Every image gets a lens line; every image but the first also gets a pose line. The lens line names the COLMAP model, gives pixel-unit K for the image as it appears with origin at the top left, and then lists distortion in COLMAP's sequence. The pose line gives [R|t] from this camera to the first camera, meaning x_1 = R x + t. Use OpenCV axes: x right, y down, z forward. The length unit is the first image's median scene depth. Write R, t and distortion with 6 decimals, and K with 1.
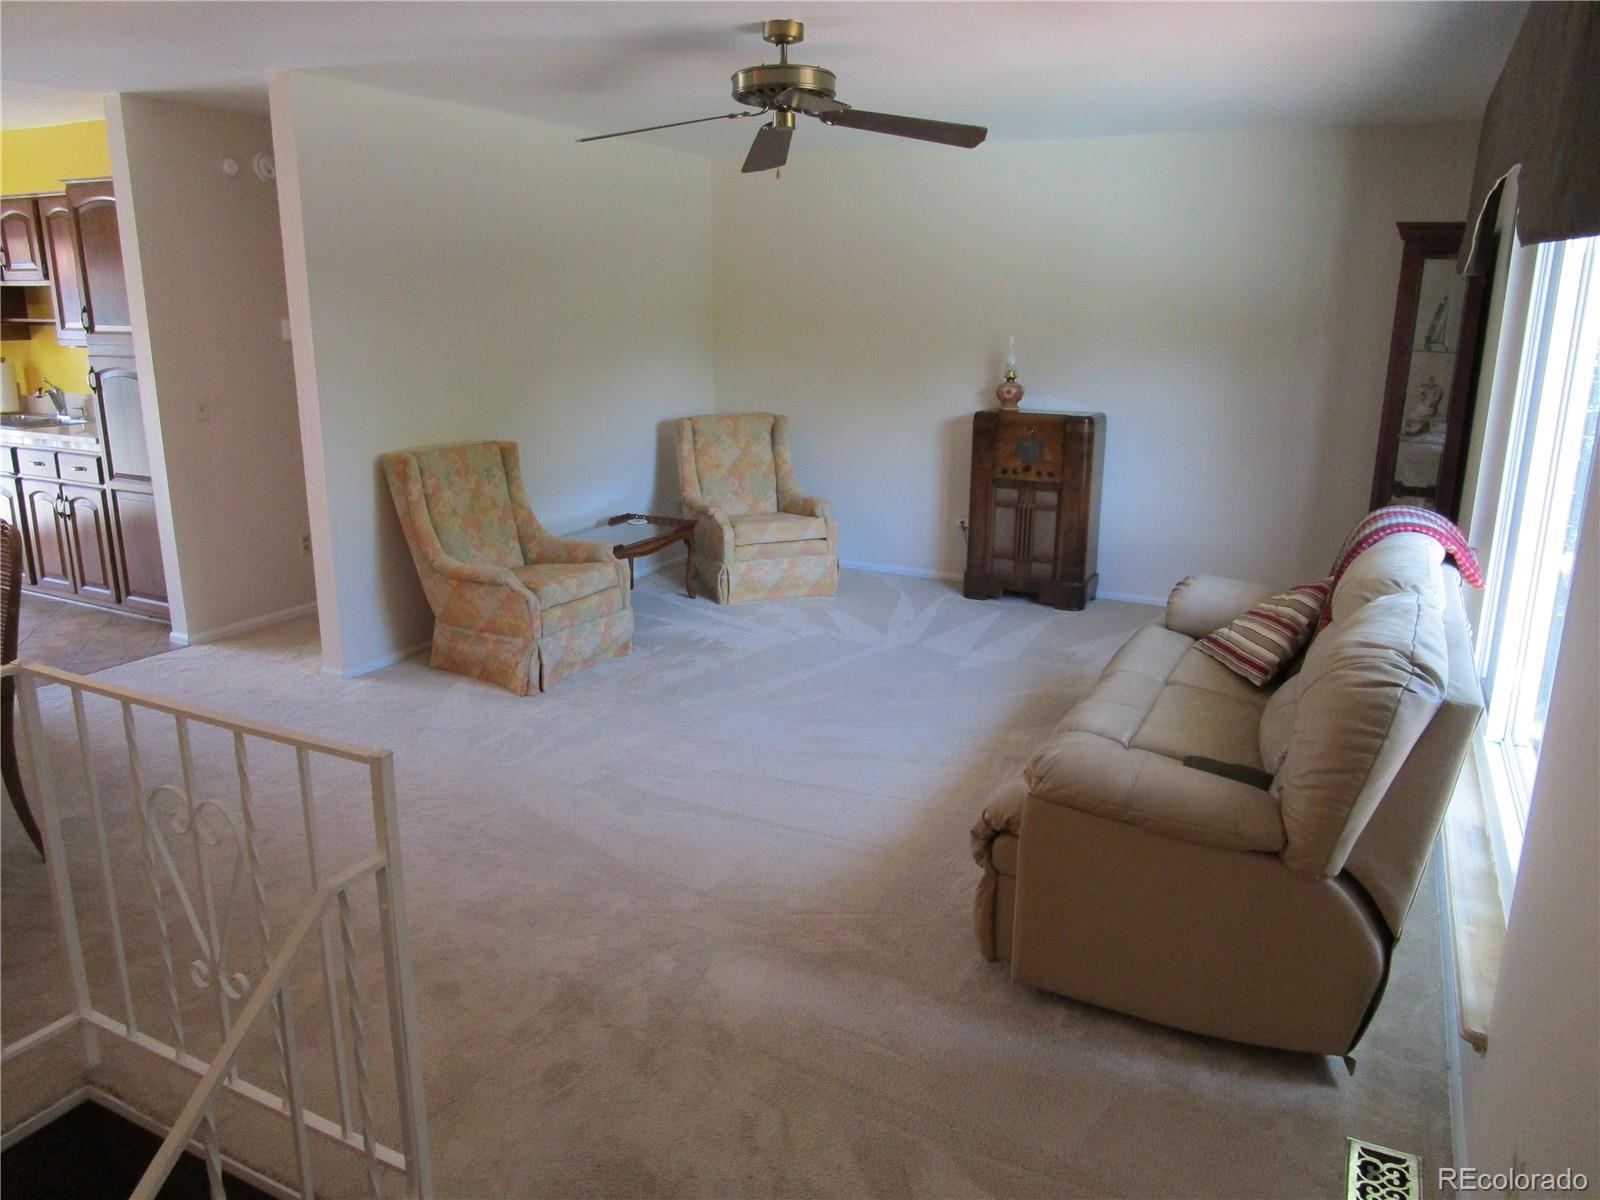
lens RADIAL K [[1136.2, 0, 804.1], [0, 1136.2, 600.2], [0, 0, 1]] dist [-0.024110, 0.002019]
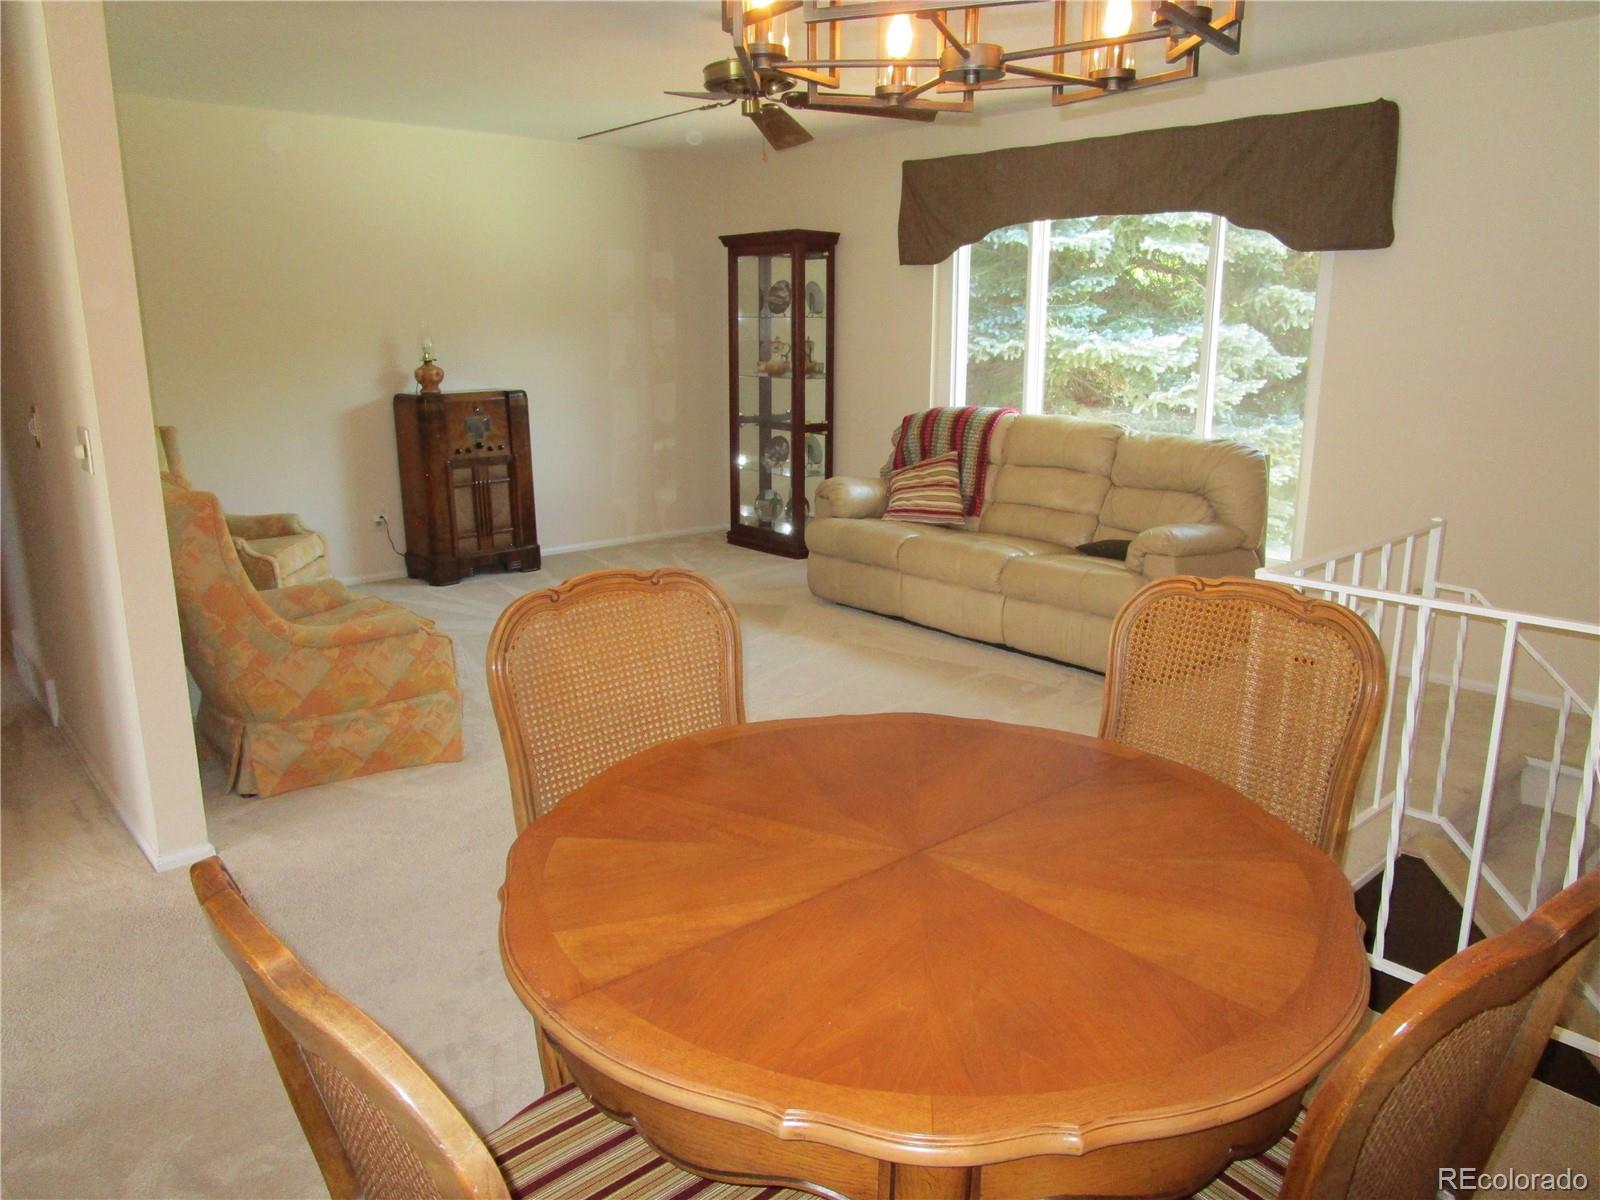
lens RADIAL K [[1136.2, 0, 805.2], [0, 1136.2, 590.9], [0, 0, 1]] dist [-0.024110, 0.002019]
pose [[0.364188, -0.226460, 0.903373, -0.813258], [0.235127, 0.960922, 0.146097, -0.085739], [-0.901156, 0.159200, 0.403203, 0.408995]]
